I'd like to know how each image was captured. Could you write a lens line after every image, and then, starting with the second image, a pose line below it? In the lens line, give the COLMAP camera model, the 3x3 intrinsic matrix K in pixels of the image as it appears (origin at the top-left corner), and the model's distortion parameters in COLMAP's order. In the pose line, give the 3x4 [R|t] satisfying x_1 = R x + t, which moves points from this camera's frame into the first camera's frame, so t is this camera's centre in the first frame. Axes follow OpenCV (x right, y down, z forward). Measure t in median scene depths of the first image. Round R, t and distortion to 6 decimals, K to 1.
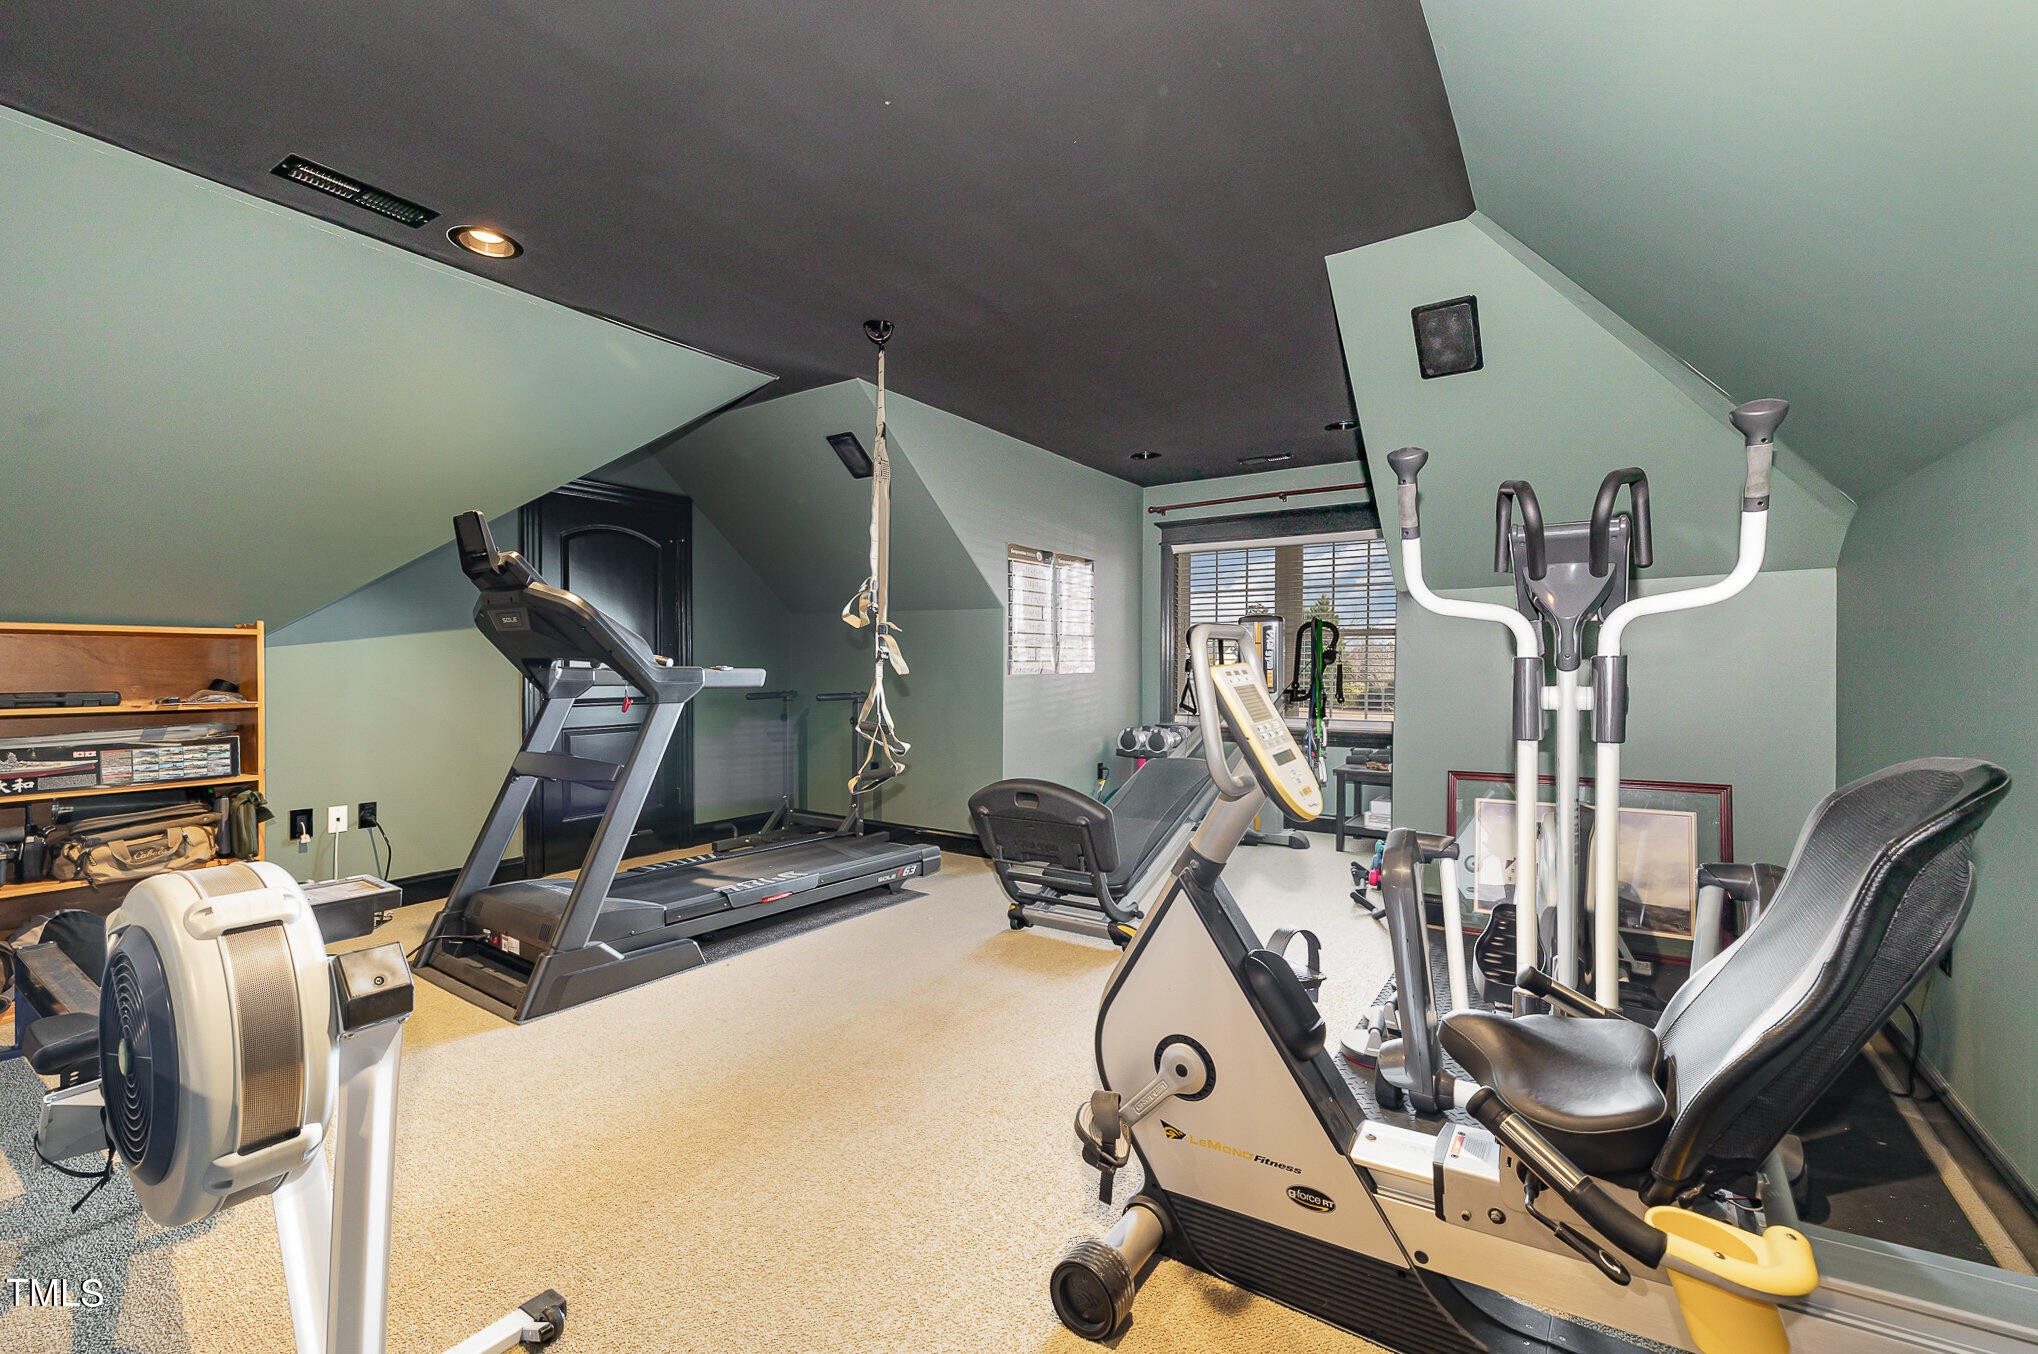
lens RADIAL K [[861.4, 0, 1017.5], [0, 861.4, 673.6], [0, 0, 1]] dist [0.000622, -0.000054]
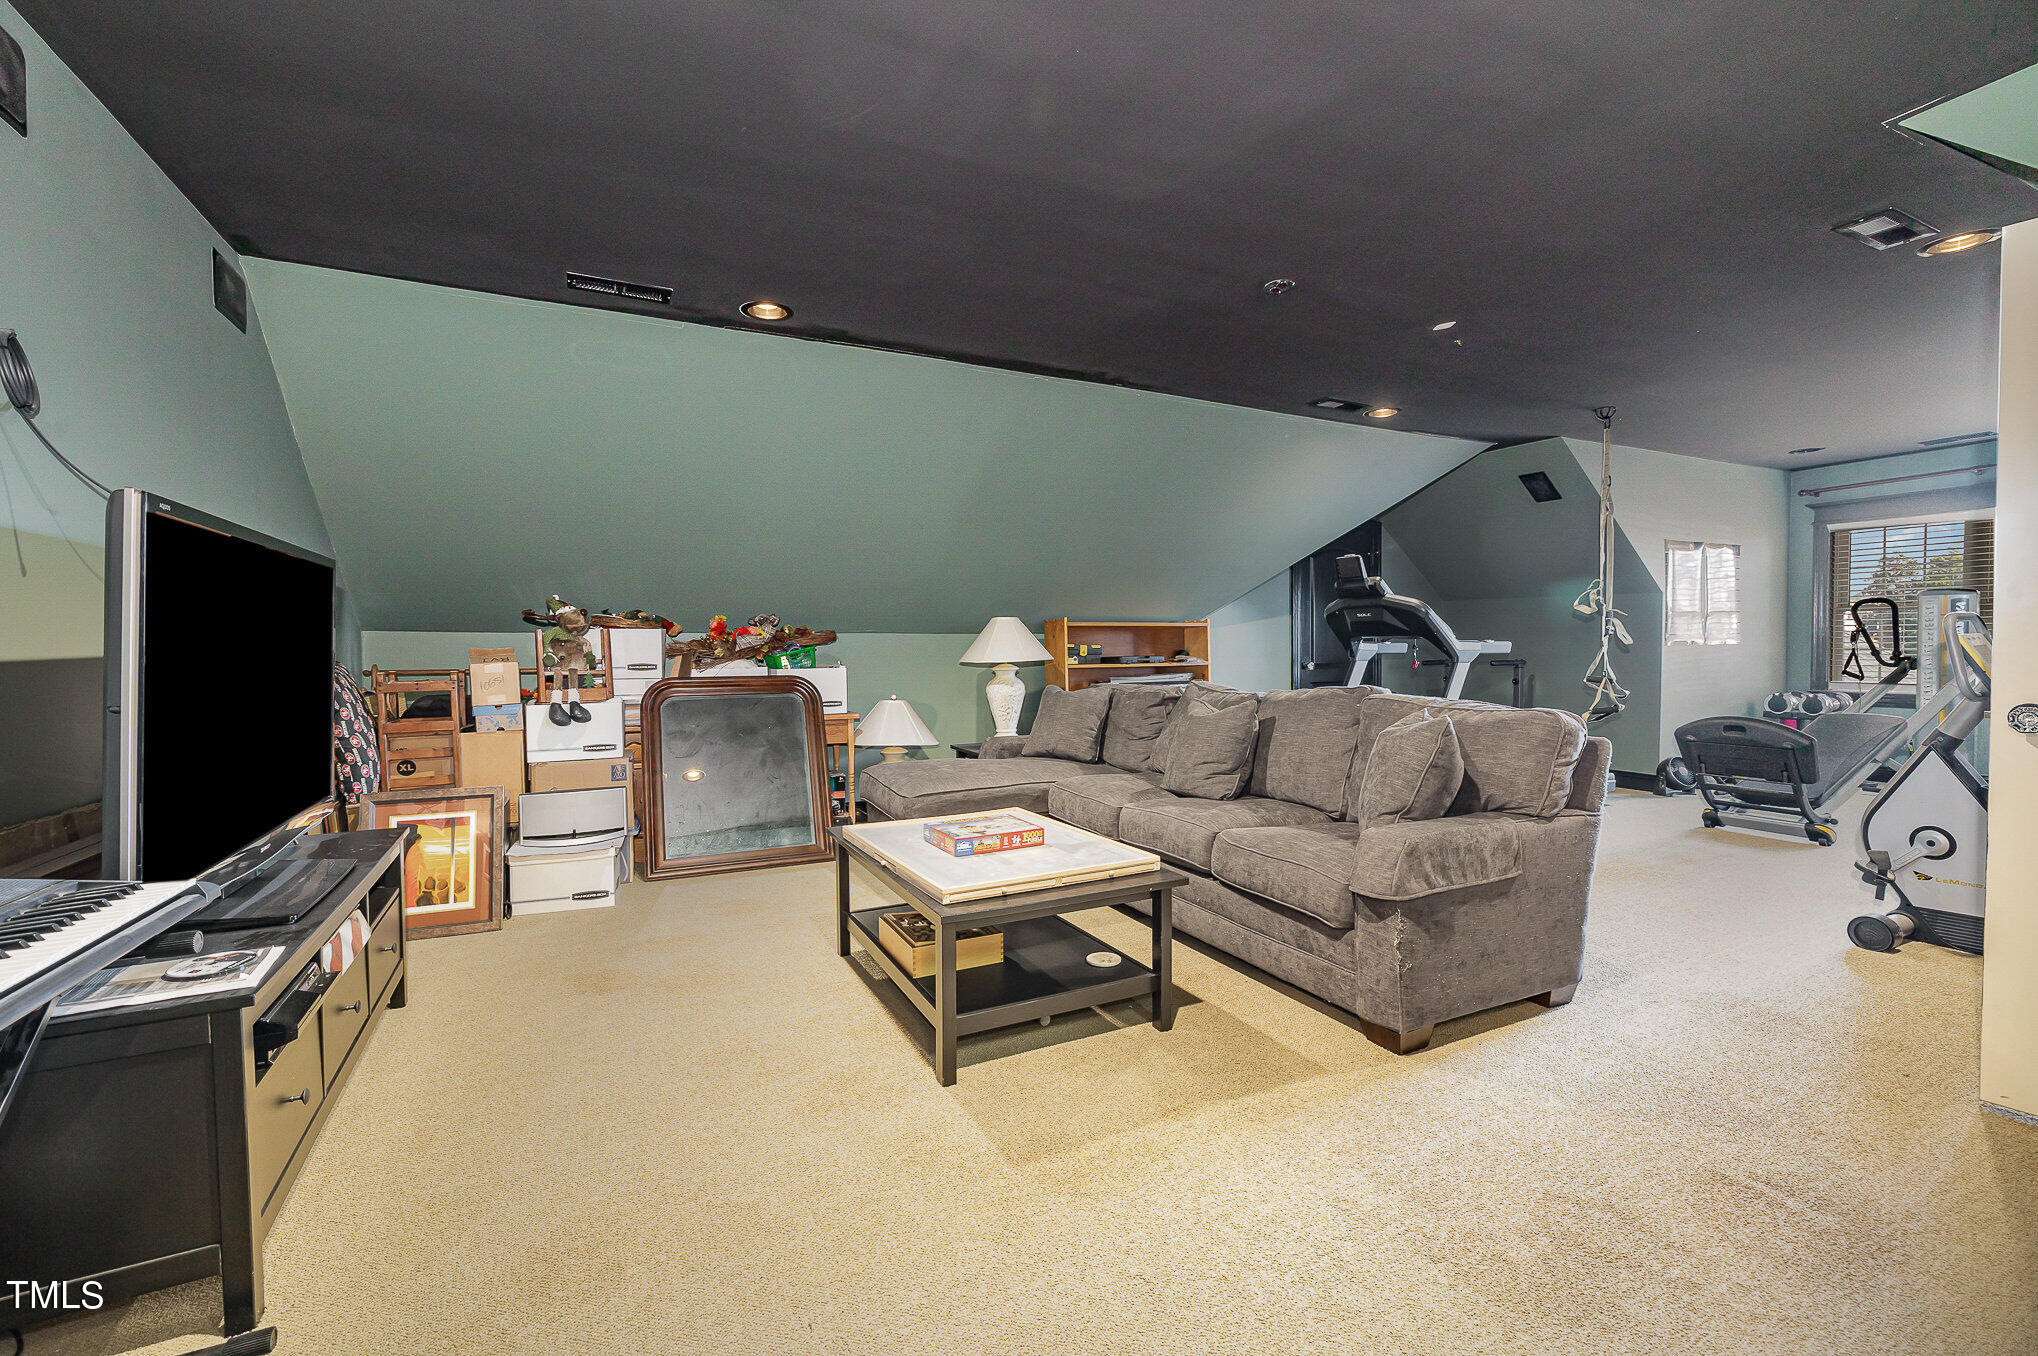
lens RADIAL K [[861.4, 0, 1014.1], [0, 861.4, 666.2], [0, 0, 1]] dist [0.000622, -0.000054]
pose [[0.866424, 0.005473, -0.499278, -0.303103], [0.004214, 0.999824, 0.018273, 0.007243], [0.499291, -0.017936, 0.866249, -0.820729]]
